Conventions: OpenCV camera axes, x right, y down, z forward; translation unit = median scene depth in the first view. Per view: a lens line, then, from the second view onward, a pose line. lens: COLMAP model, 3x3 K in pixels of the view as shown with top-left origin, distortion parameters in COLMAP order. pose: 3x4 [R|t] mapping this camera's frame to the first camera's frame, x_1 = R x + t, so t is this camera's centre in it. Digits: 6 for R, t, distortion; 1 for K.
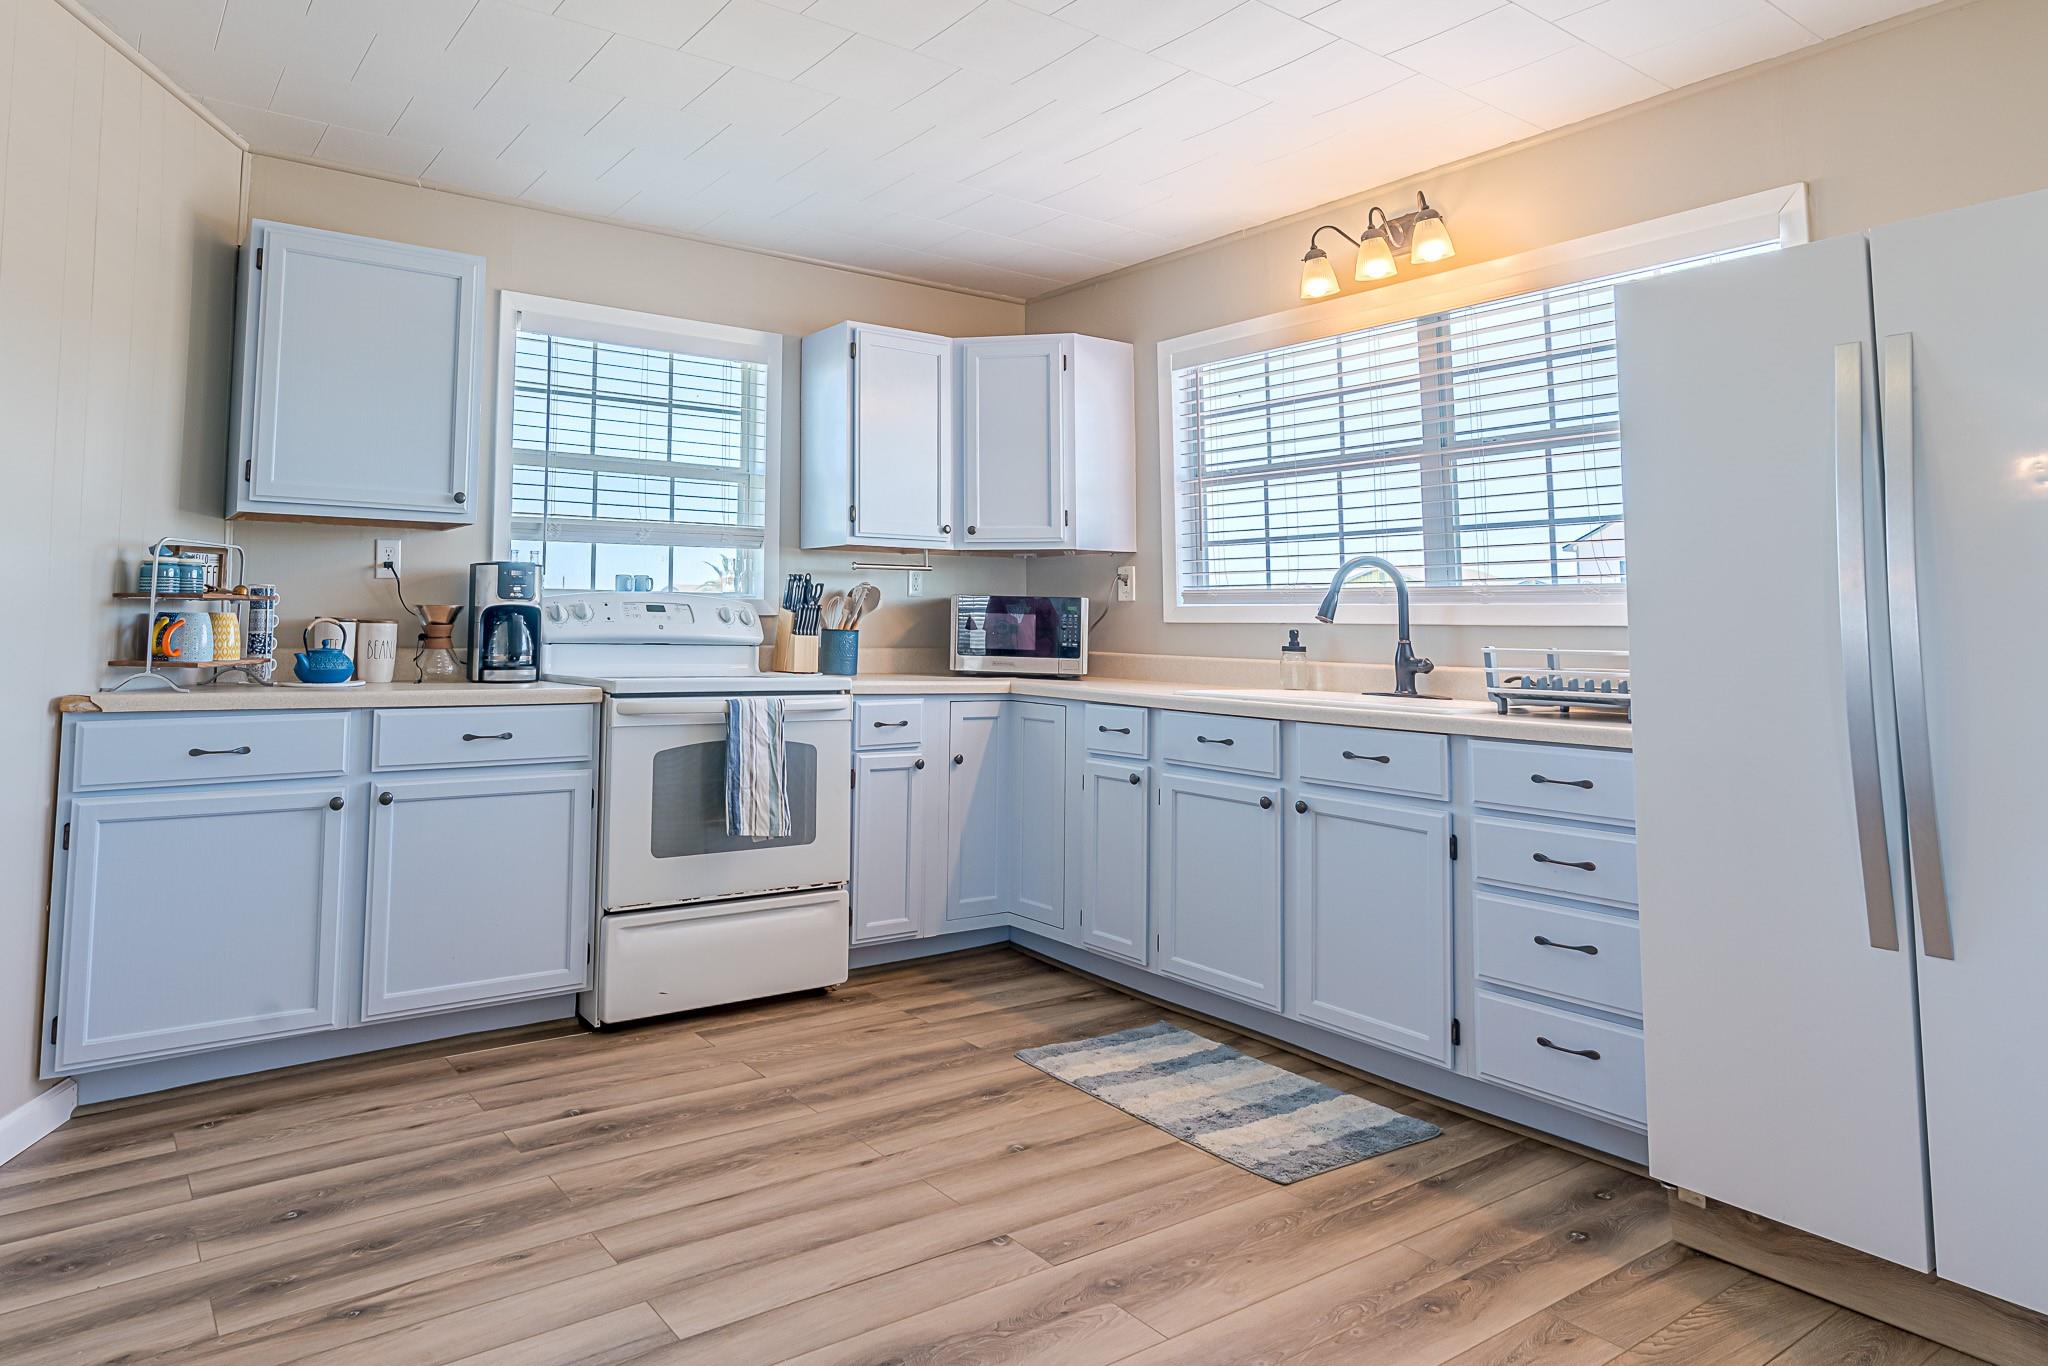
lens RADIAL K [[867.7, 0, 1019.6], [0, 867.7, 553.3], [0, 0, 1]] dist [-0.005510, -0.000337]
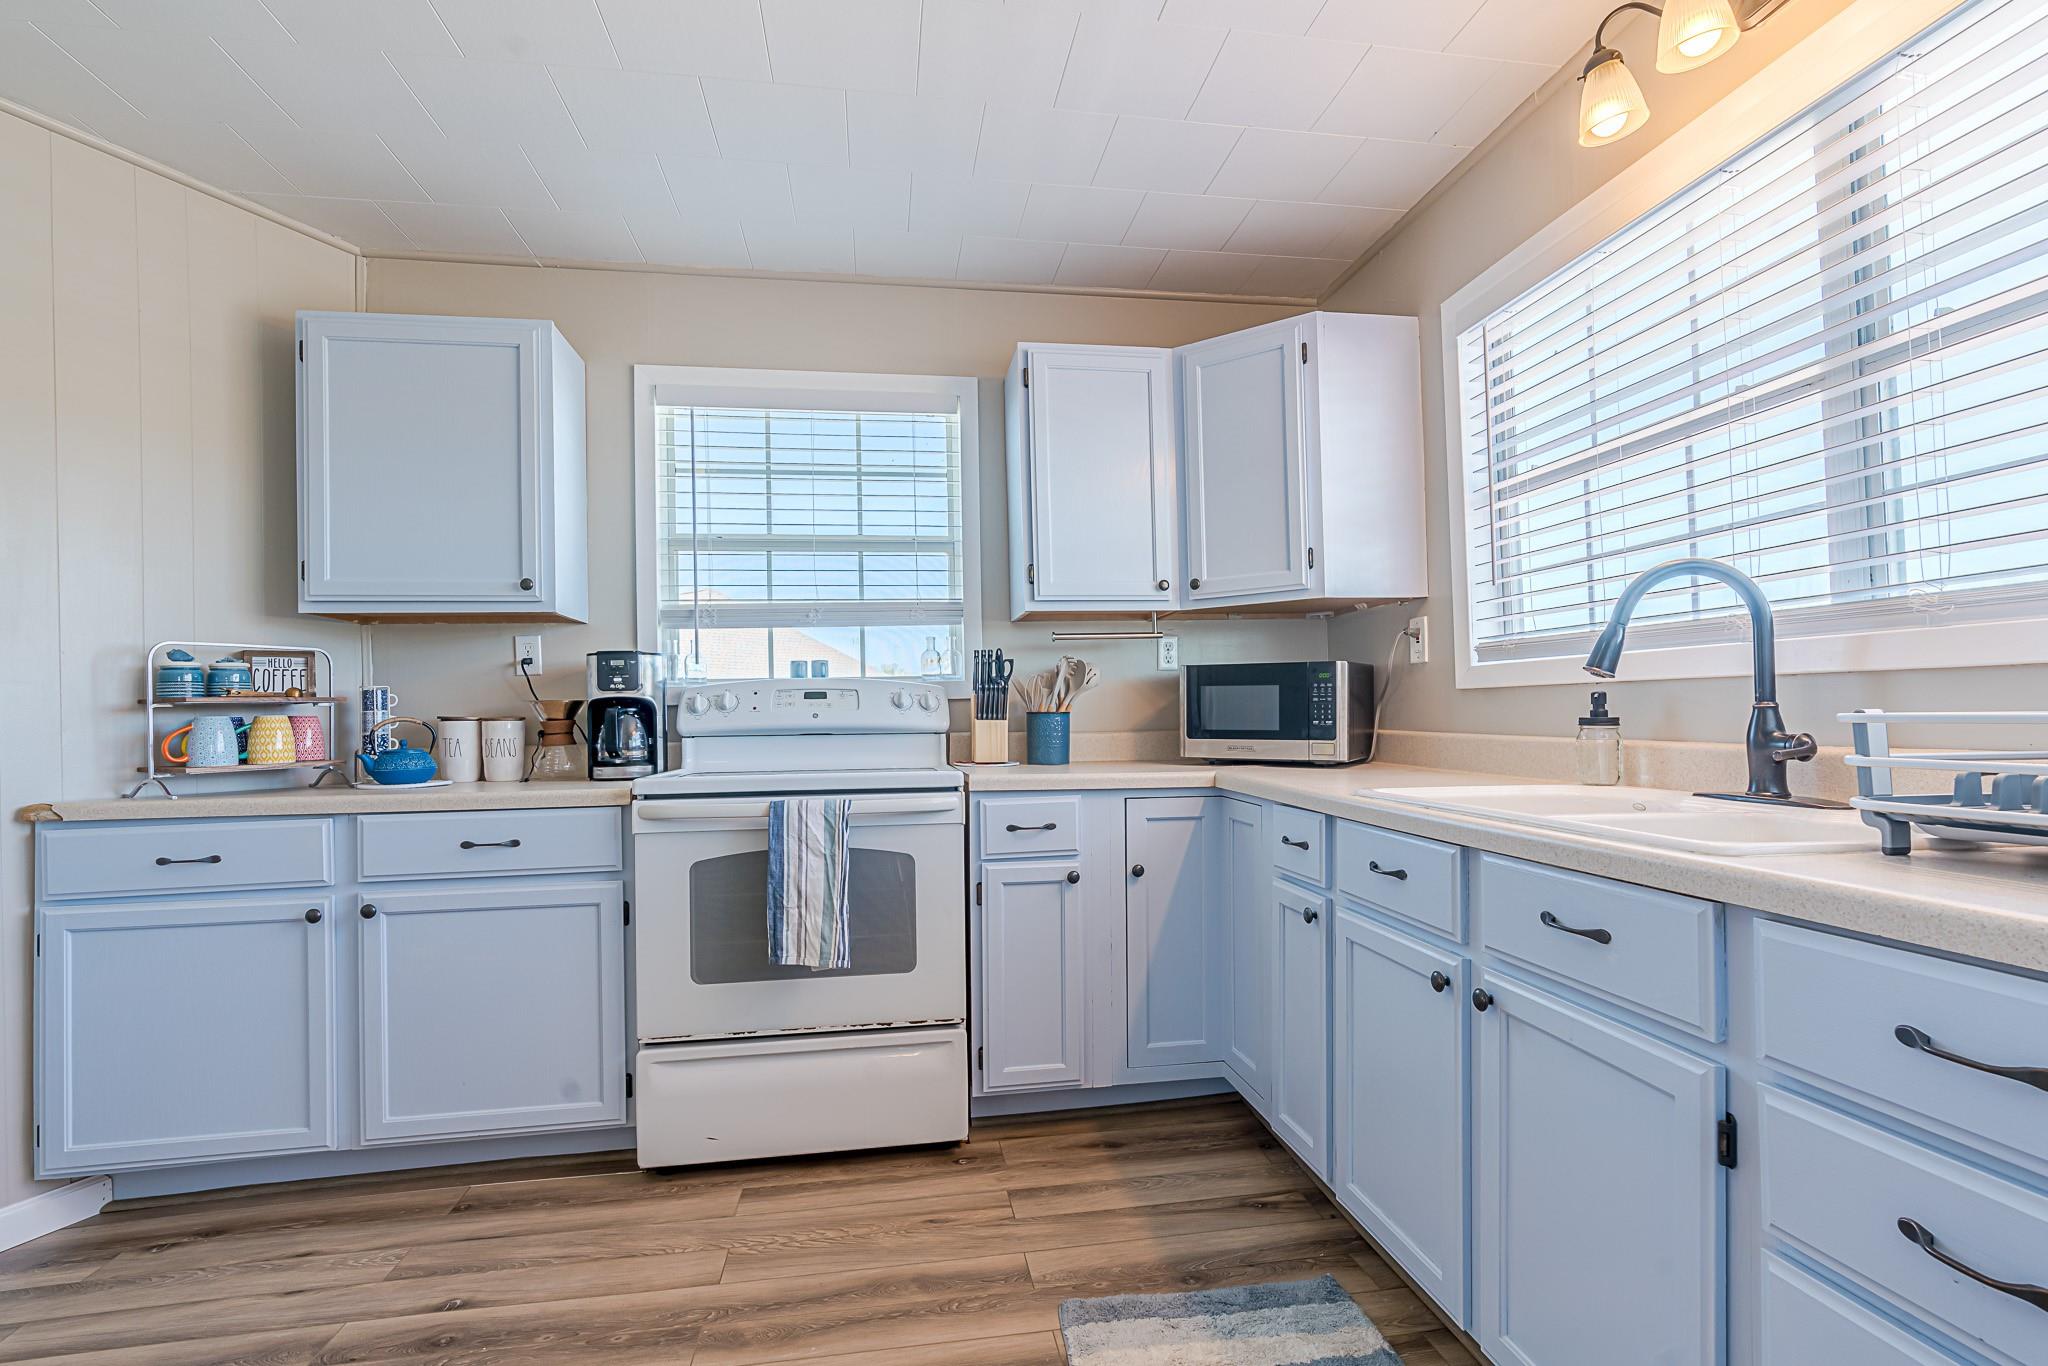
lens RADIAL K [[930.9, 0, 1021.0], [0, 930.9, 696.5], [0, 0, 1]] dist [-0.004805, 0.000481]
pose [[0.930010, -0.036563, -0.365711, 0.196273], [0.062961, 0.996180, 0.060515, 0.027163], [0.362101, -0.079305, 0.928759, 0.242438]]
